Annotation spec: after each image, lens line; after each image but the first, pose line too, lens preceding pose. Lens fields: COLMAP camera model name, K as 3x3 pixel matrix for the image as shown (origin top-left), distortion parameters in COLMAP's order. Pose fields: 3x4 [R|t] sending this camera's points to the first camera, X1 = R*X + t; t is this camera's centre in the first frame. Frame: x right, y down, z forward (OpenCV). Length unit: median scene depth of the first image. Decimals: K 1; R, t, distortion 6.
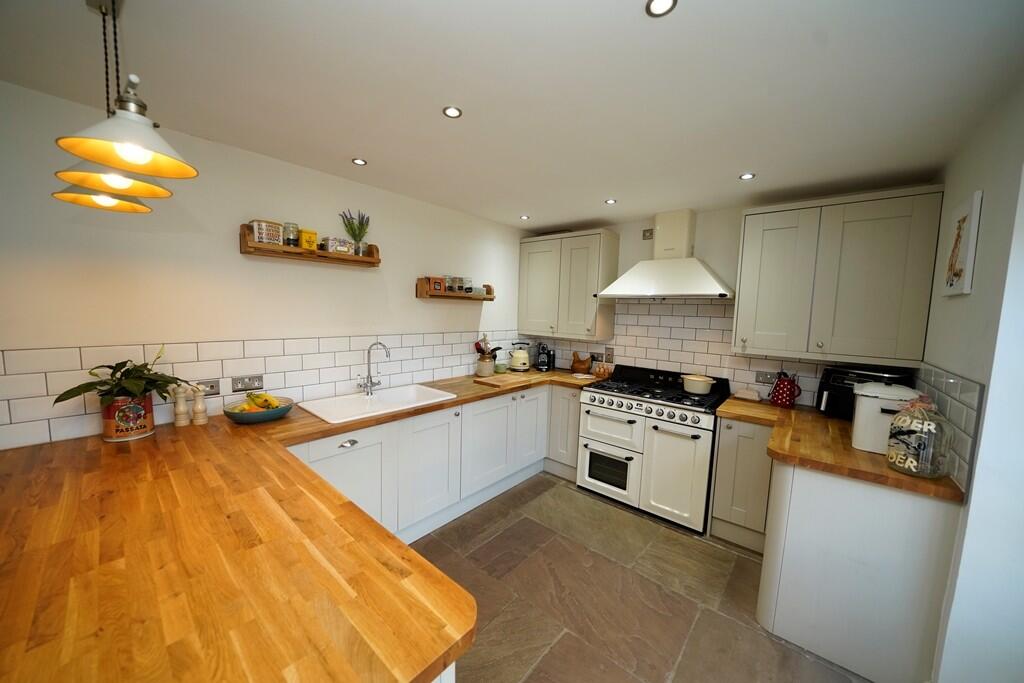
lens RADIAL K [[355.0, 0, 513.3], [0, 355.0, 342.6], [0, 0, 1]] dist [-0.022076, 0.000096]
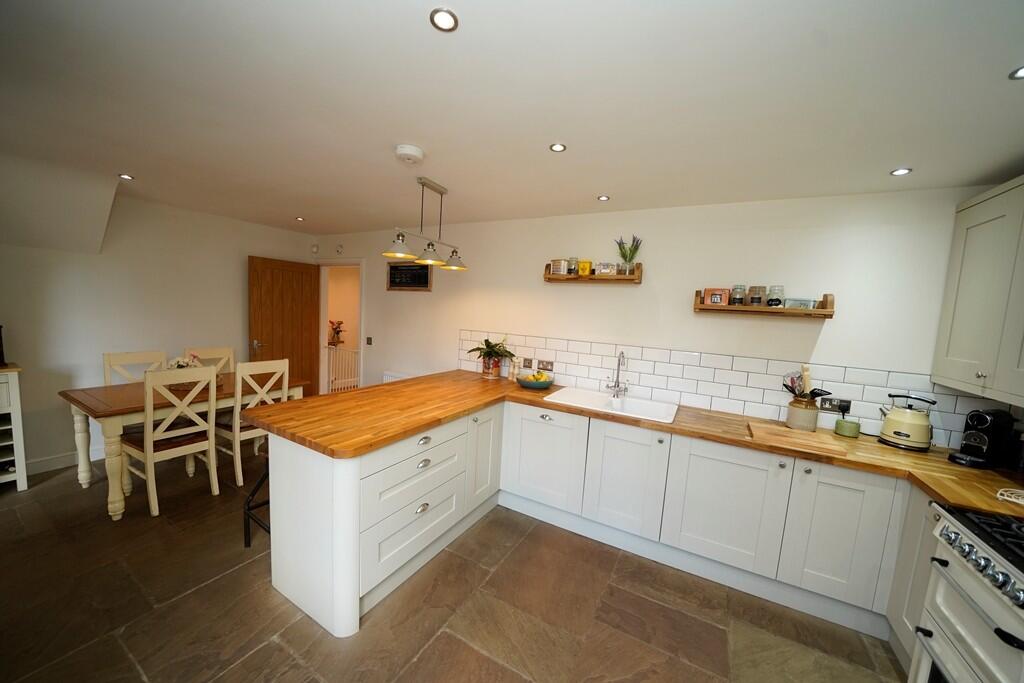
lens RADIAL K [[355.0, 0, 513.3], [0, 355.0, 342.6], [0, 0, 1]] dist [-0.022076, 0.000096]
pose [[0.202577, 0.072737, -0.976561, 0.585056], [-0.141669, 0.988924, 0.044270, -0.026352], [0.968965, 0.129380, 0.210637, 0.408790]]
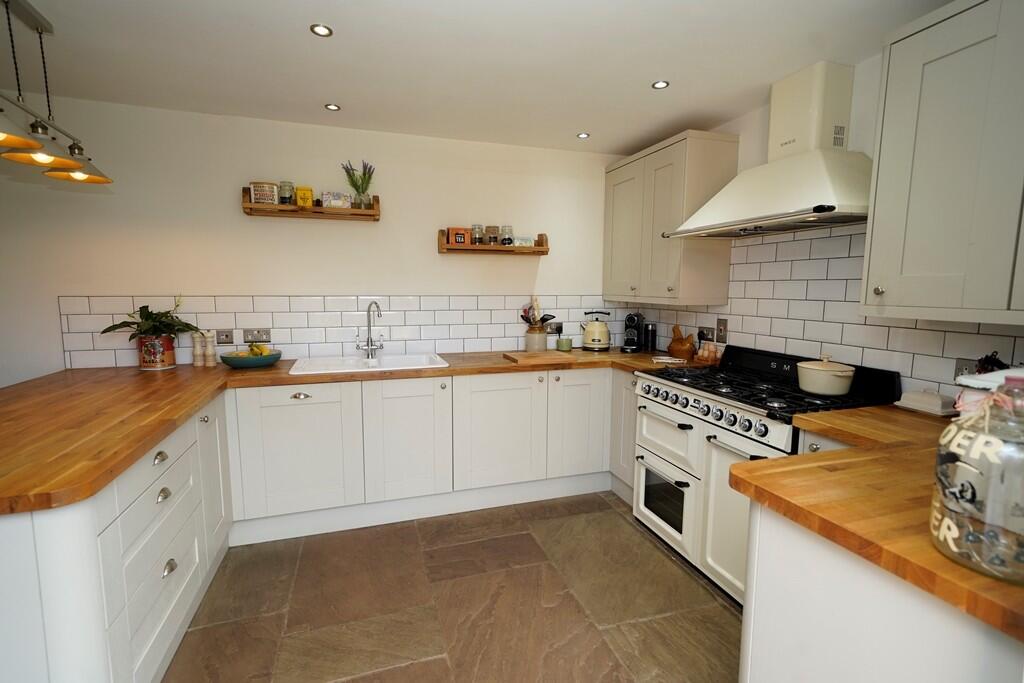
lens RADIAL K [[474.2, 0, 512.0], [0, 474.2, 341.5], [0, 0, 1]] dist [0.012371, 0.000277]
pose [[0.856752, 0.034190, -0.514595, 0.535658], [-0.026056, 0.999395, 0.023019, 0.062766], [0.515070, -0.006314, 0.857125, 0.112931]]
